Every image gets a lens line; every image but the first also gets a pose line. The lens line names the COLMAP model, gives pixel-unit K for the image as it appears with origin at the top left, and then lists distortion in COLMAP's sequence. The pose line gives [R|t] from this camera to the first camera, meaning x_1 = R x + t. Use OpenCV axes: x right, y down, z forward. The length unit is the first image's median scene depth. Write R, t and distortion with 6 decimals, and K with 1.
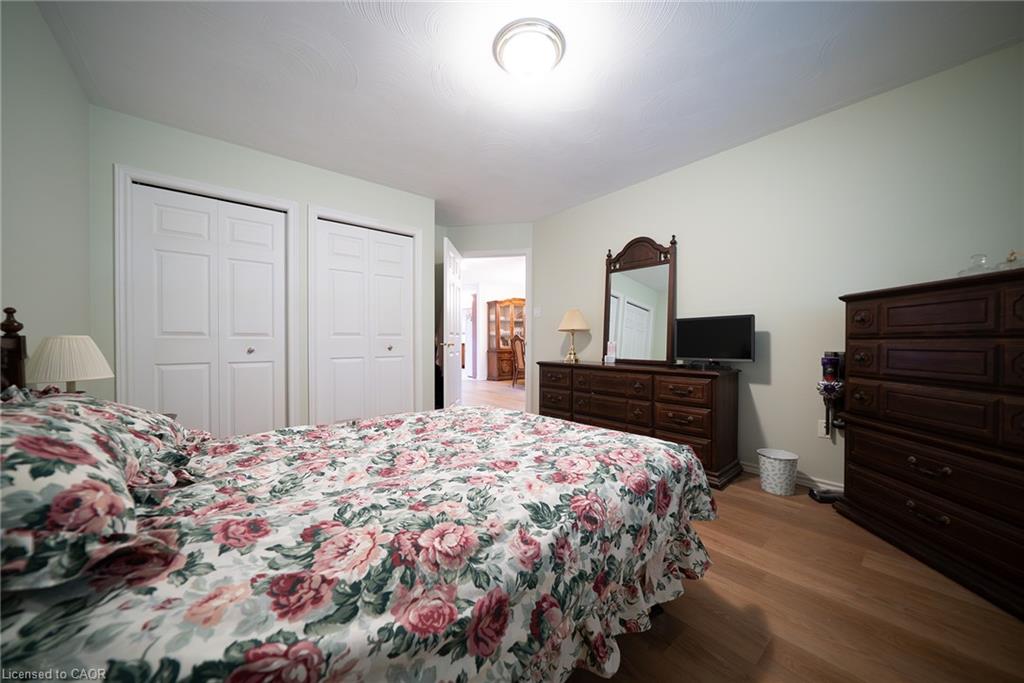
lens RADIAL K [[356.4, 0, 507.7], [0, 356.4, 343.7], [0, 0, 1]] dist [0.000567, 0.000005]
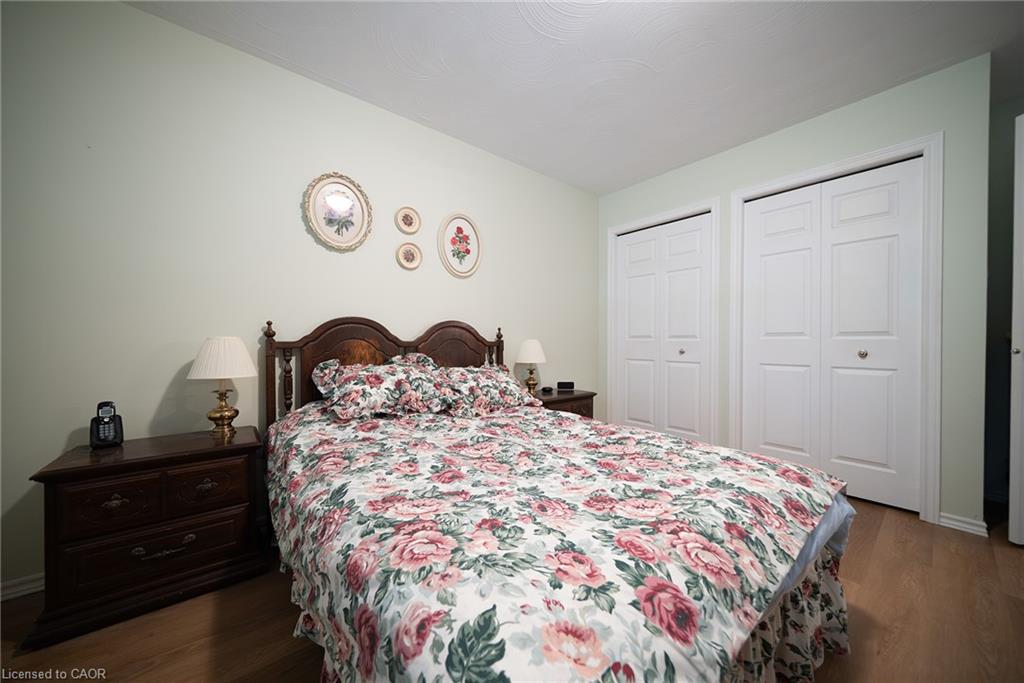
lens RADIAL K [[356.4, 0, 507.7], [0, 356.4, 343.7], [0, 0, 1]] dist [0.000567, 0.000005]
pose [[-0.014072, 0.007184, -0.999875, 0.672834], [-0.008510, 0.999937, 0.007304, -0.013195], [0.999865, 0.008611, -0.014010, 0.853341]]
